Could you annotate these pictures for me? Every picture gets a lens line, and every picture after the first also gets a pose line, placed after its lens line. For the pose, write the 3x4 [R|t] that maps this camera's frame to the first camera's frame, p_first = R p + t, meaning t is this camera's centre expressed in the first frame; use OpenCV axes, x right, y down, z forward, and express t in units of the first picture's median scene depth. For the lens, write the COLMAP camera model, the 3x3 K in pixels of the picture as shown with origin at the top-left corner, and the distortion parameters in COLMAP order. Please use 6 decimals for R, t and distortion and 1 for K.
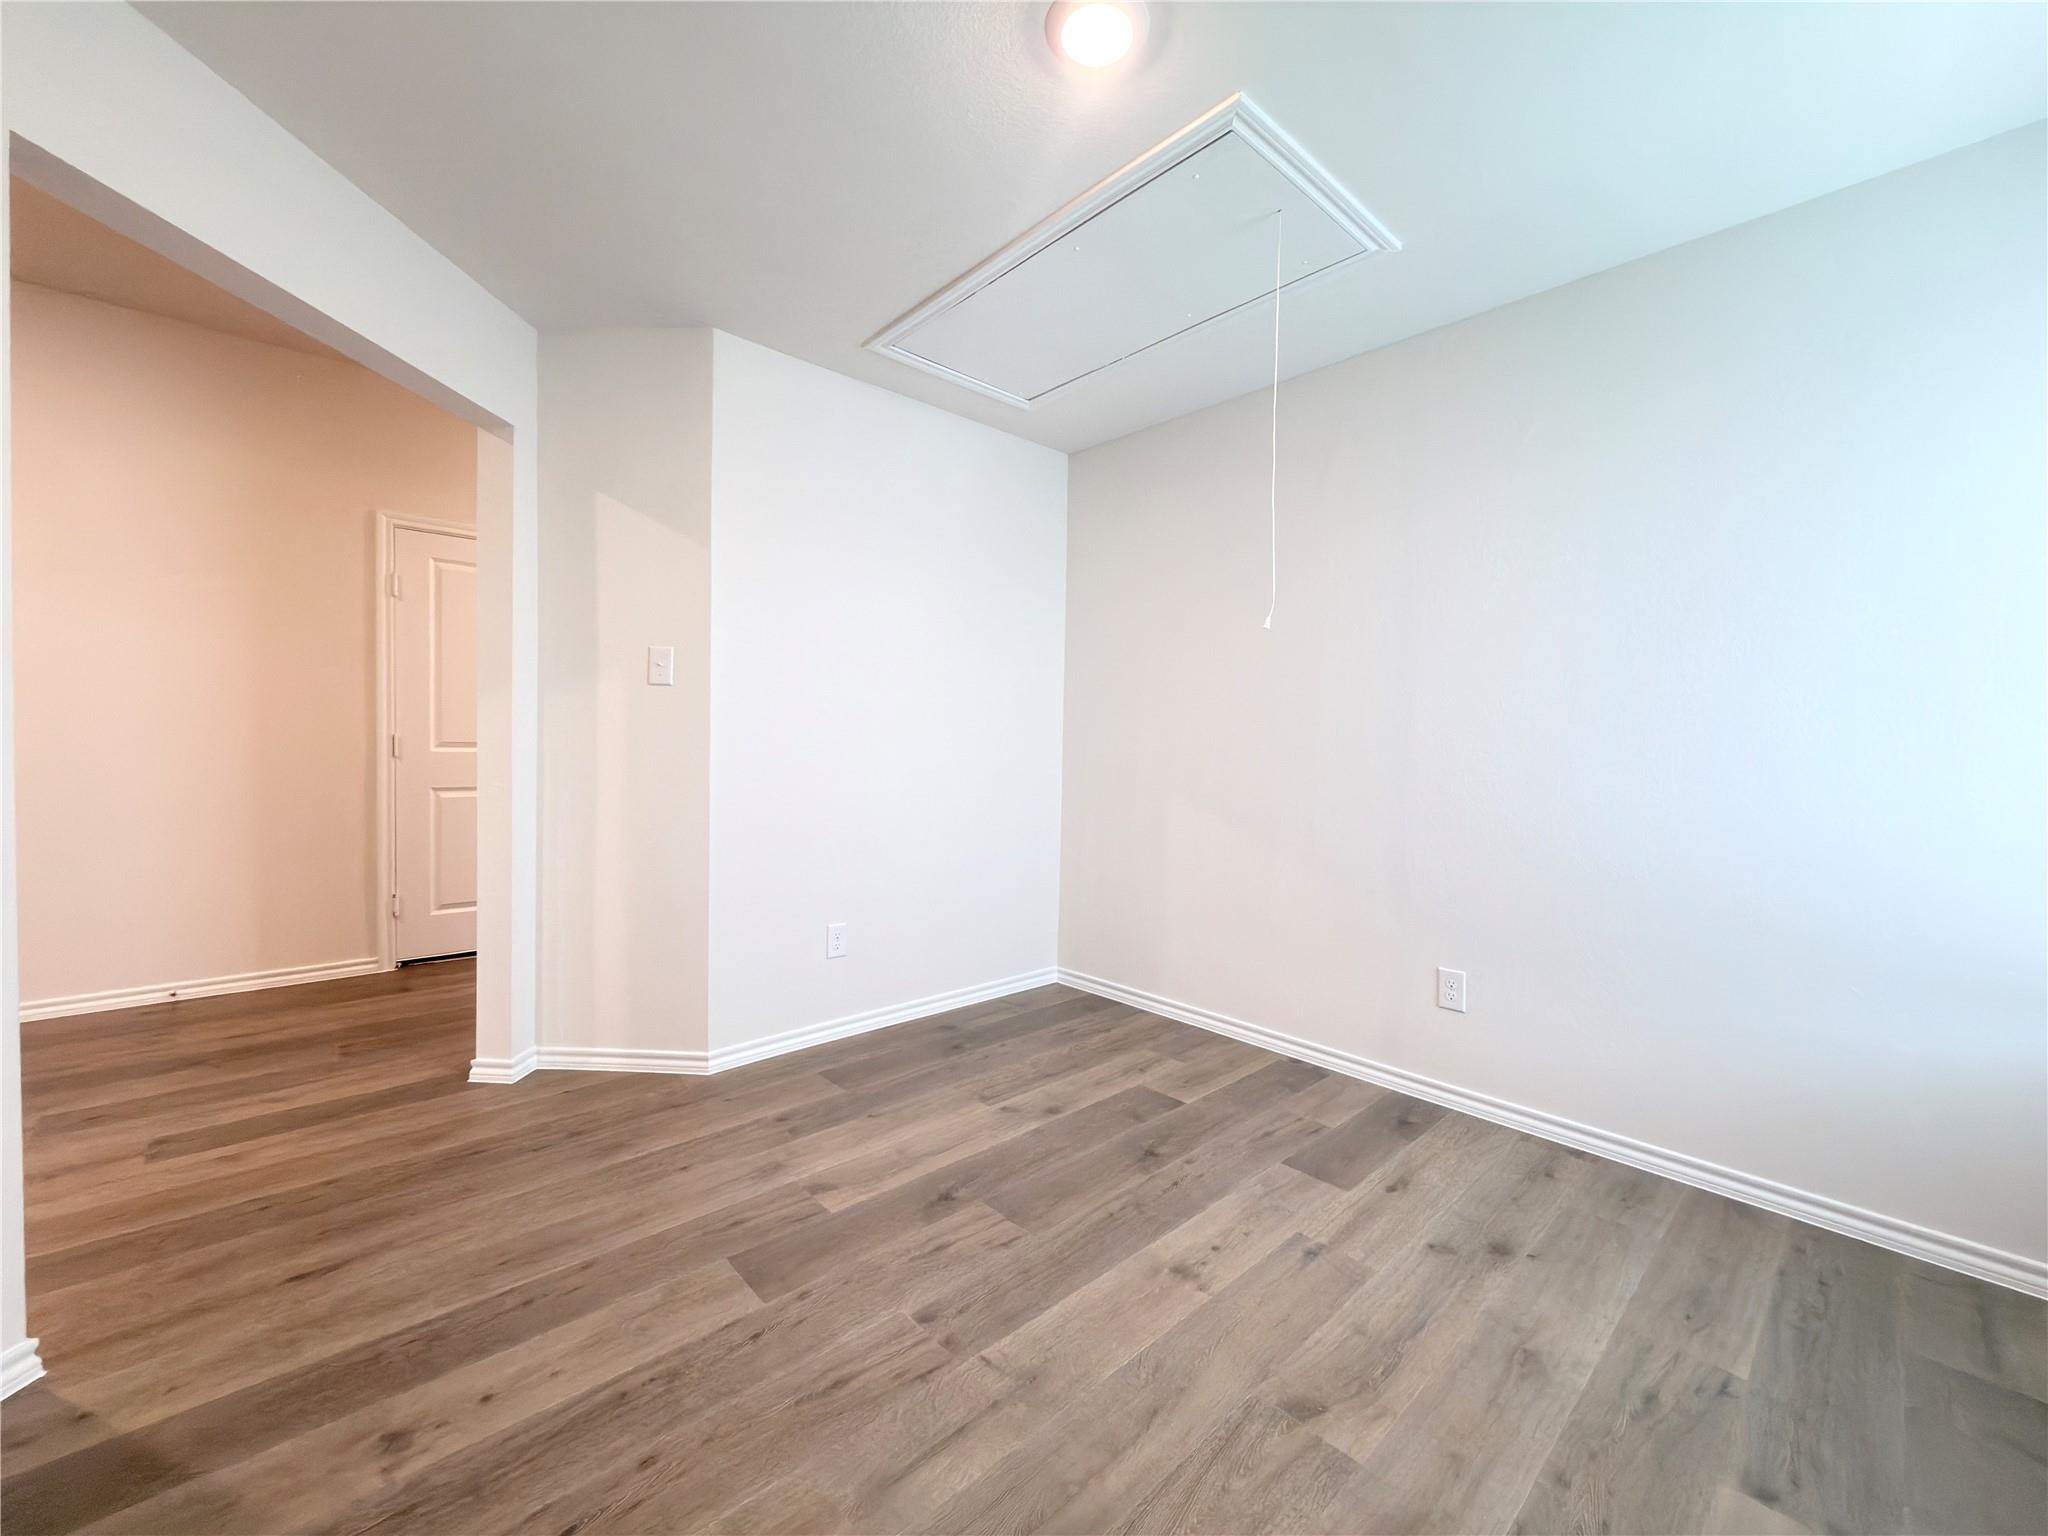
lens RADIAL K [[818.1, 0, 1031.5], [0, 818.1, 780.2], [0, 0, 1]] dist [-0.000125, -0.000157]
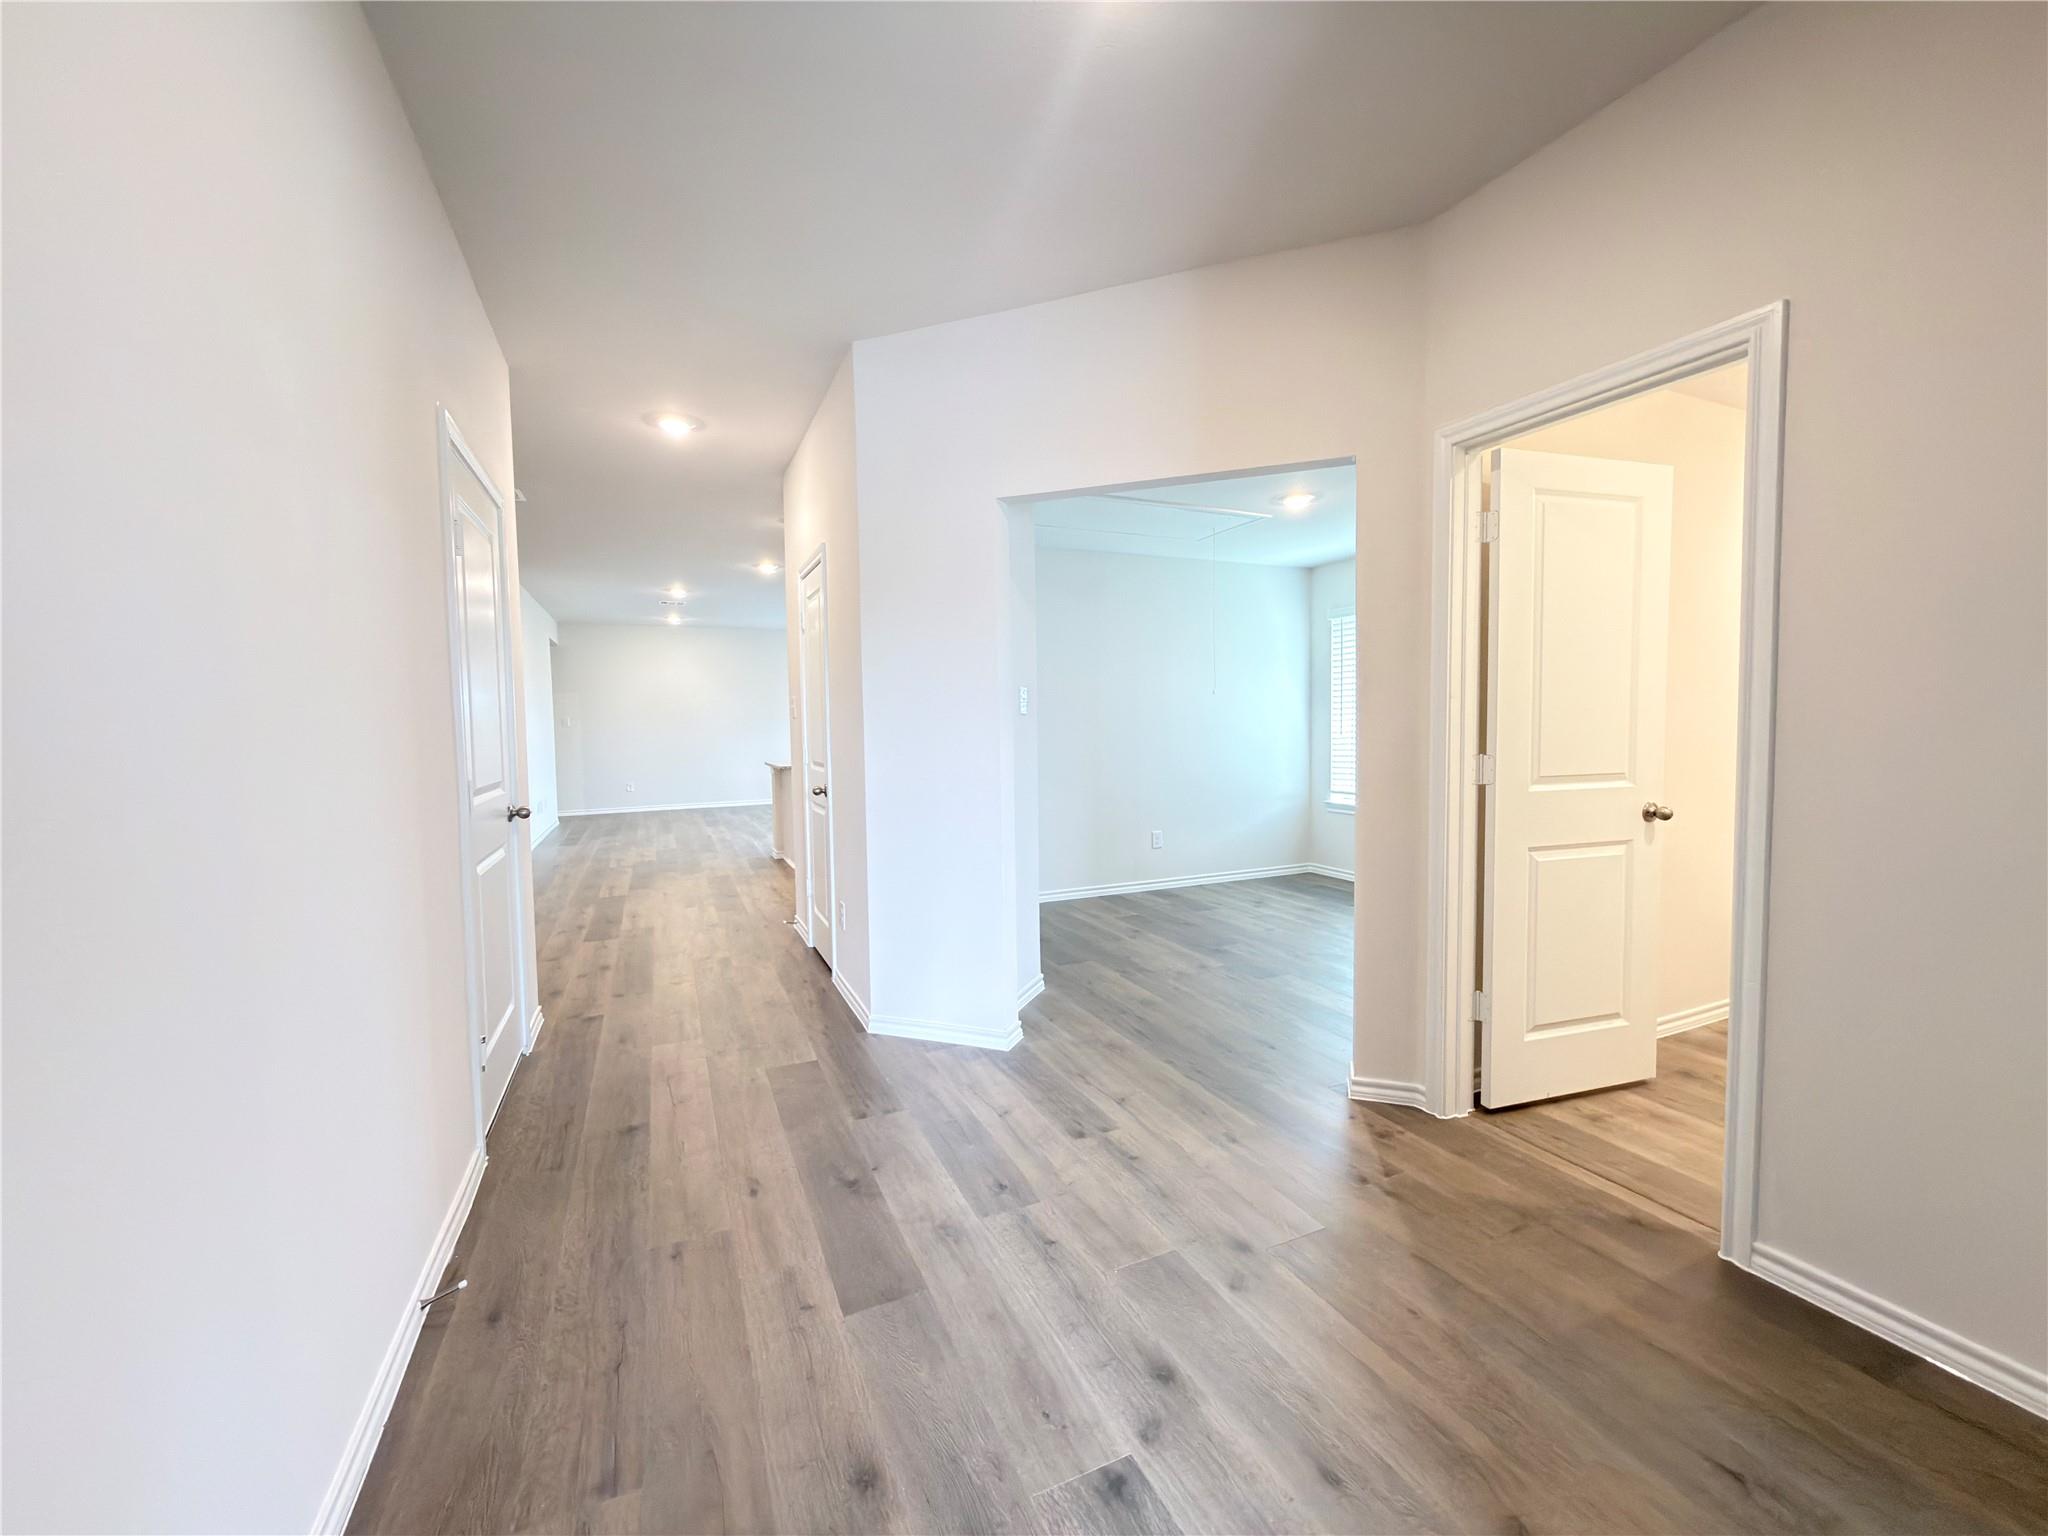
lens RADIAL K [[818.1, 0, 1032.8], [0, 818.1, 776.0], [0, 0, 1]] dist [-0.000125, -0.000157]
pose [[0.302711, -0.082607, 0.949496, -1.938266], [0.066483, 0.995640, 0.065426, -0.113730], [-0.950761, 0.043320, 0.306883, 0.641362]]
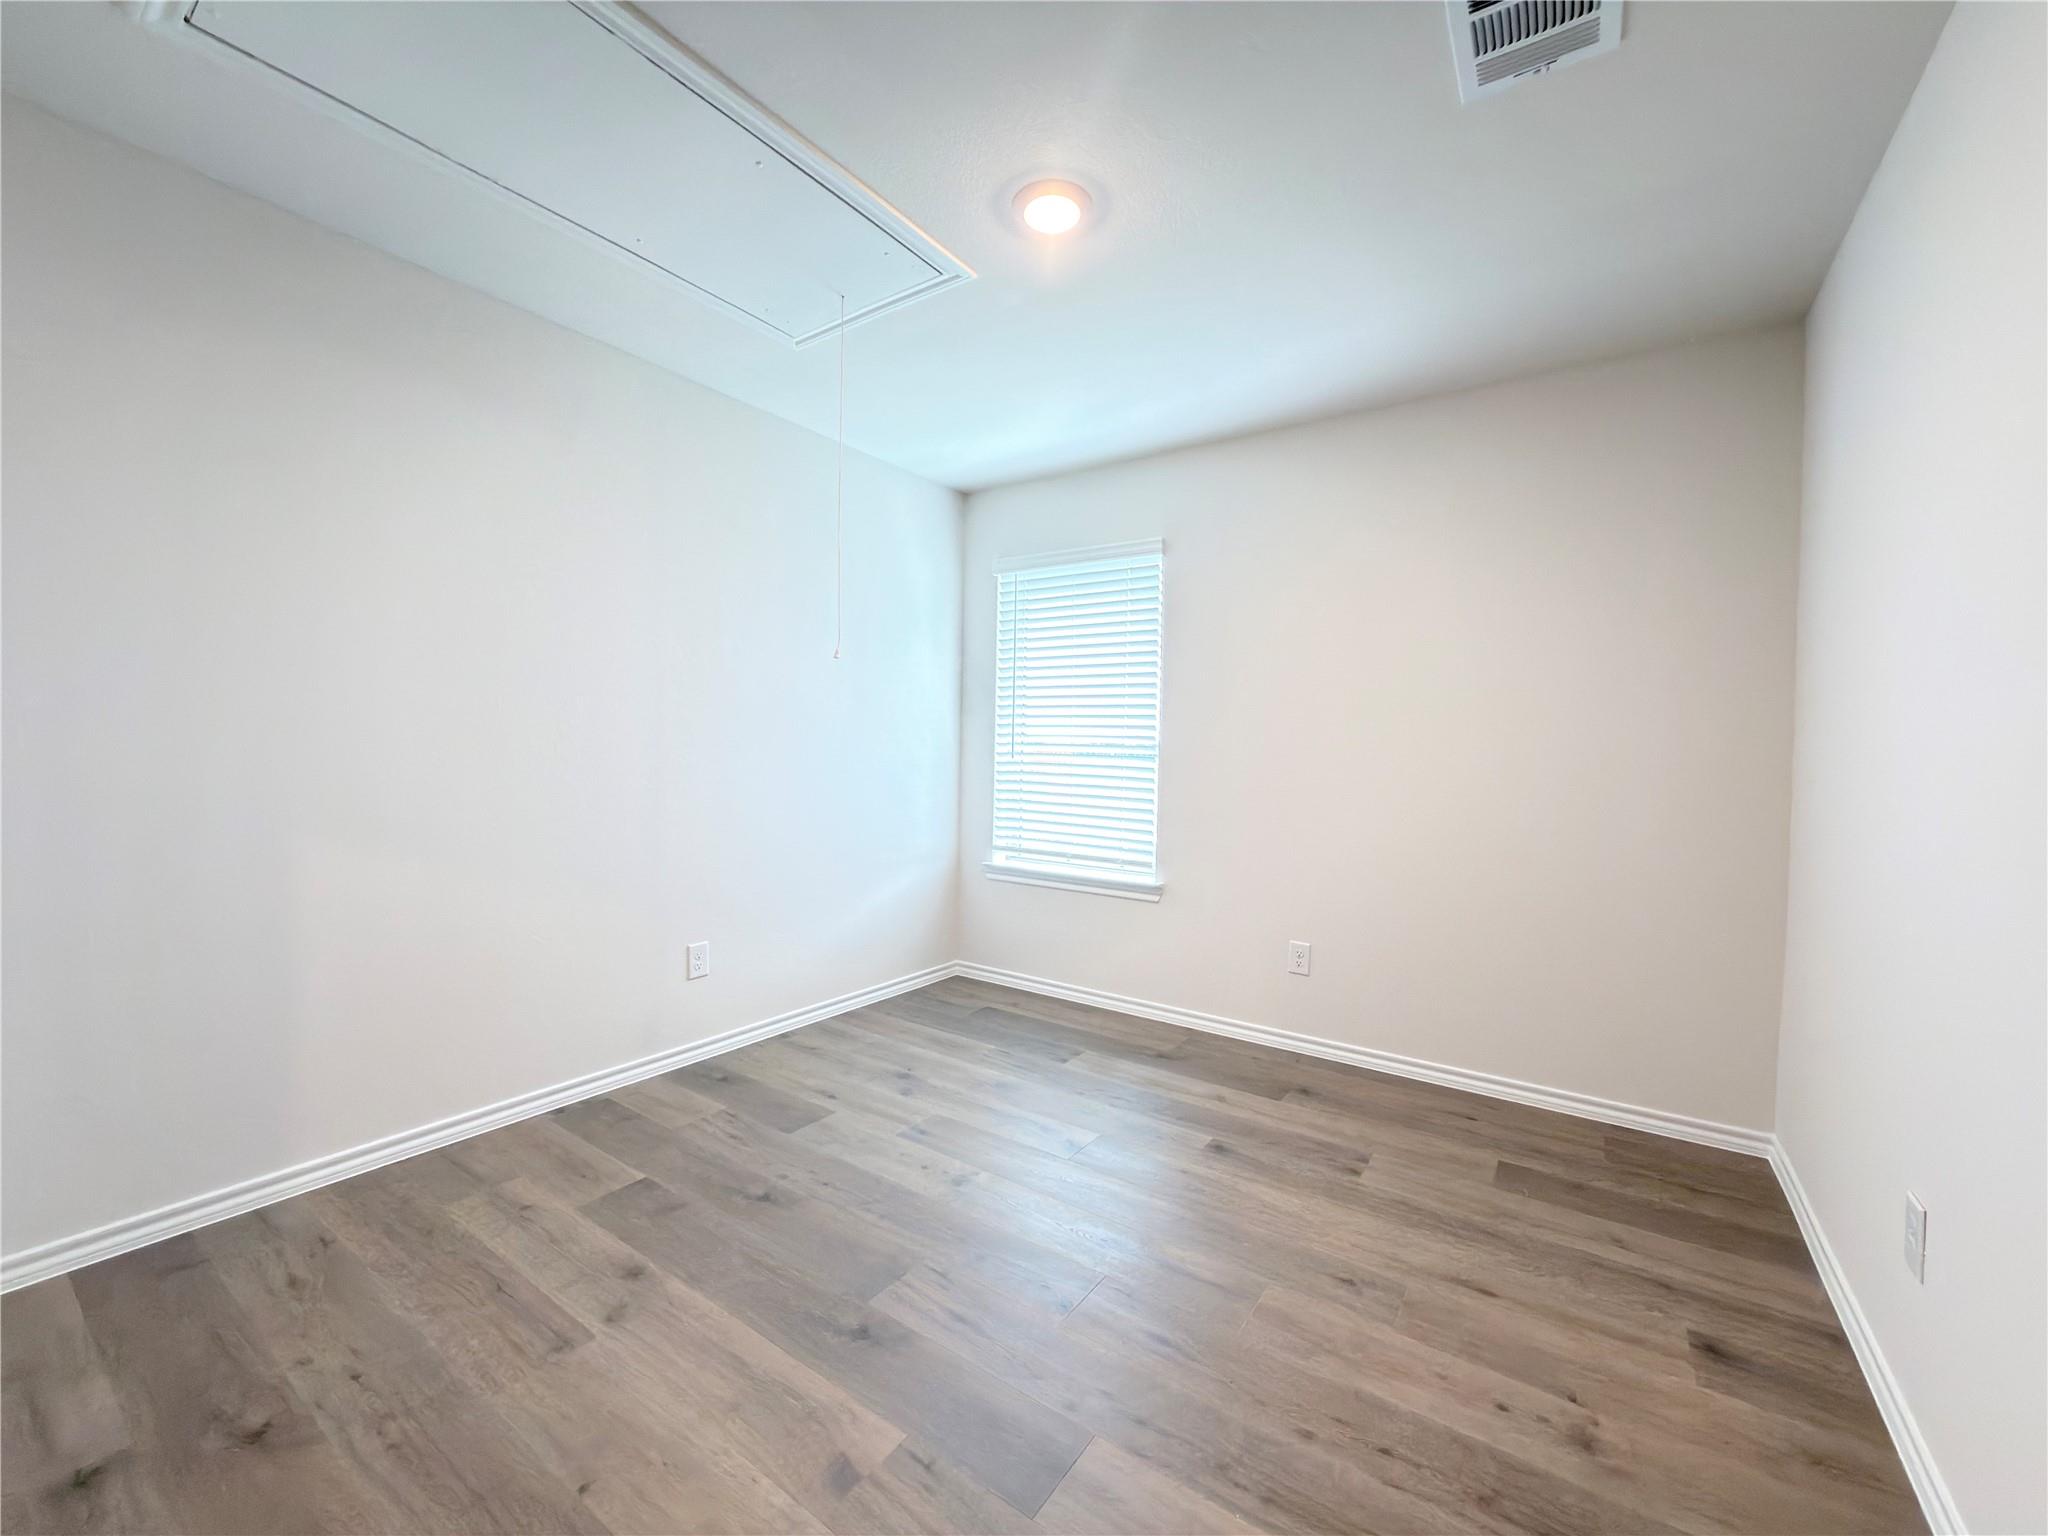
lens RADIAL K [[818.1, 0, 1021.1], [0, 818.1, 780.5], [0, 0, 1]] dist [-0.000125, -0.000157]
pose [[-0.207147, -0.060284, 0.976451, -0.744980], [0.018944, 0.997665, 0.065613, -0.070798], [-0.978126, 0.032090, -0.205522, 0.827134]]
